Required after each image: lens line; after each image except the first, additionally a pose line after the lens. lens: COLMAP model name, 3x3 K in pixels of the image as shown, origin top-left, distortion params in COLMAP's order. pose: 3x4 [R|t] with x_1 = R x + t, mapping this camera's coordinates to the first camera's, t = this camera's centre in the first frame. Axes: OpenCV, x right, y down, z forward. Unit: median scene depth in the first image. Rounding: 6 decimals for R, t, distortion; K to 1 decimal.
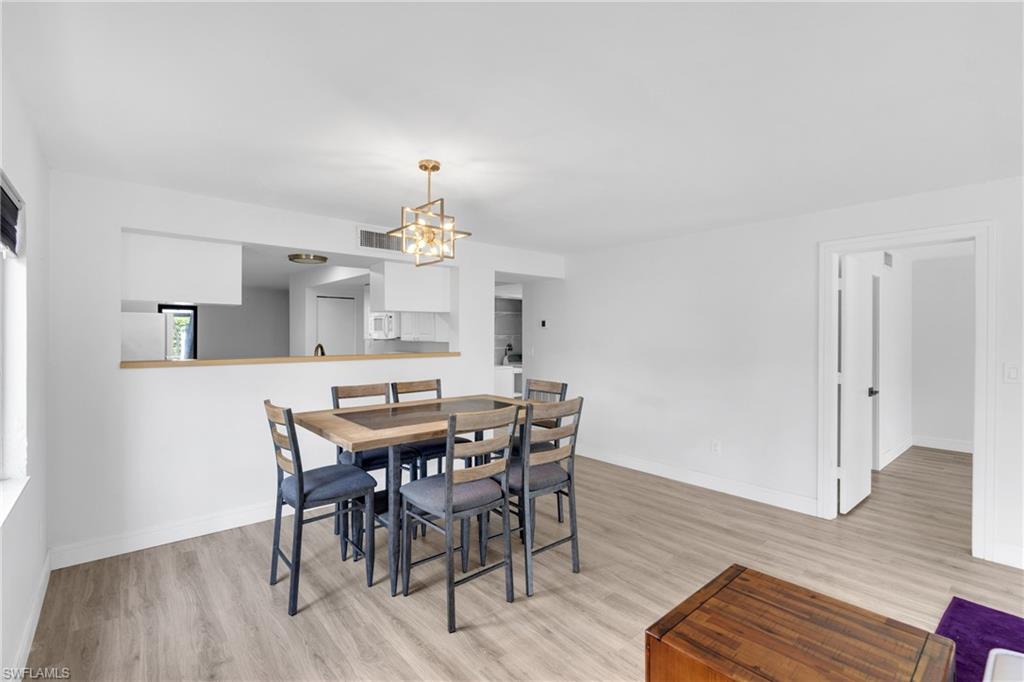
lens RADIAL K [[465.9, 0, 517.8], [0, 465.9, 343.3], [0, 0, 1]] dist [0.007404, 0.000901]
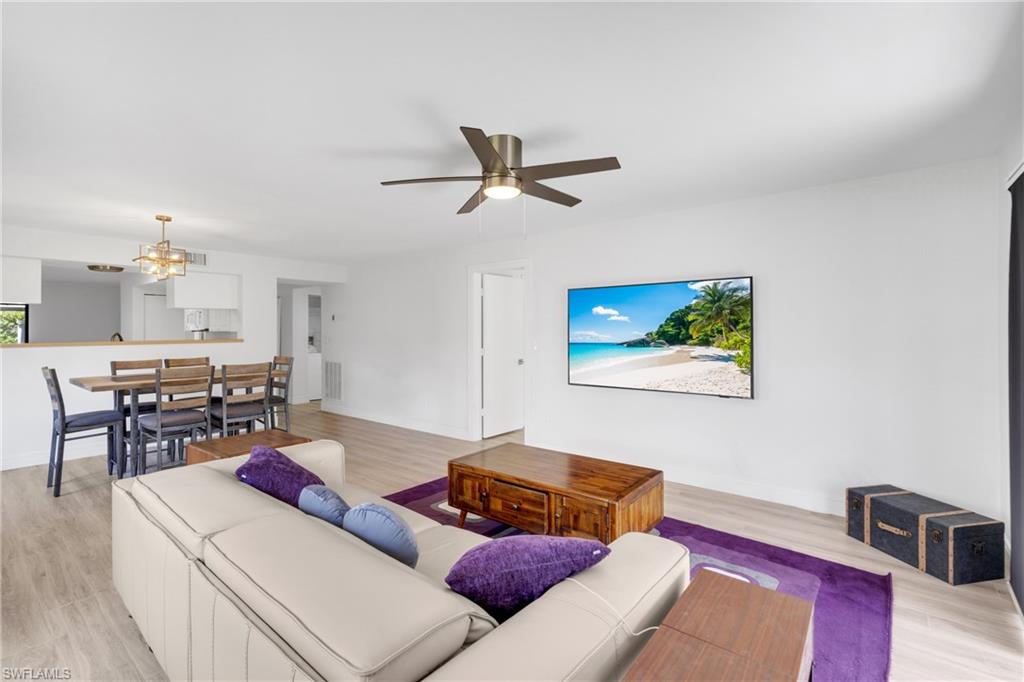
lens RADIAL K [[465.9, 0, 505.3], [0, 465.9, 331.1], [0, 0, 1]] dist [0.007404, 0.000901]
pose [[0.987731, -0.004974, 0.156088, 0.521186], [0.007420, 0.999859, -0.015092, 0.028667], [-0.155991, 0.016065, 0.987628, -0.555707]]
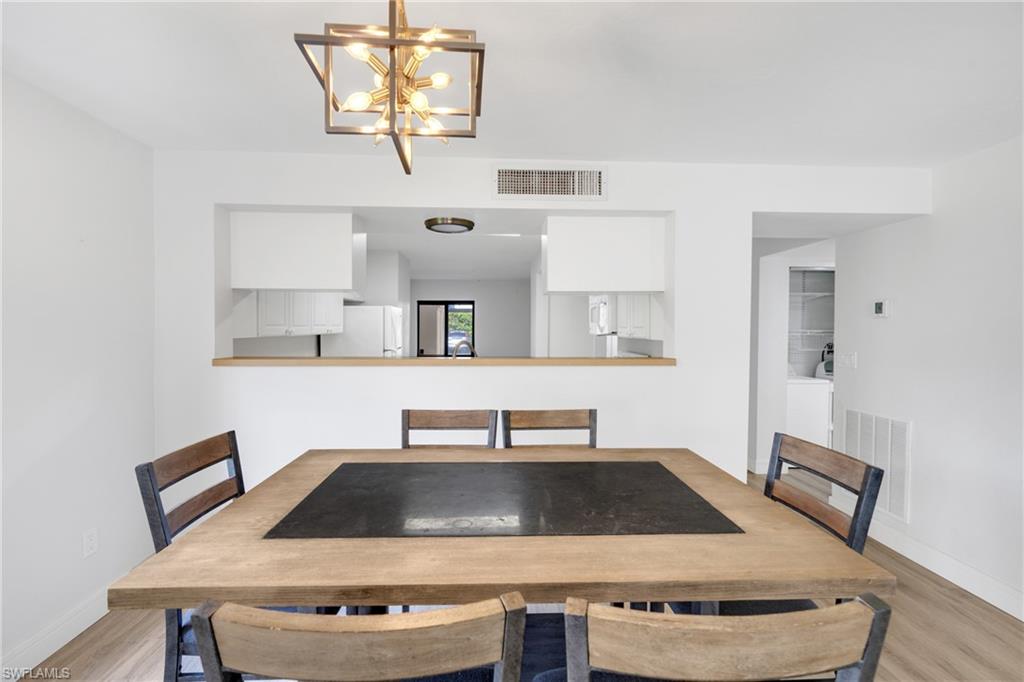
lens RADIAL K [[465.9, 0, 518.3], [0, 465.9, 335.2], [0, 0, 1]] dist [0.007404, 0.000901]
pose [[0.783686, 0.010679, -0.621065, 0.104833], [-0.014478, 0.999895, -0.001077, -0.007997], [0.620988, 0.009836, 0.783758, 0.546314]]
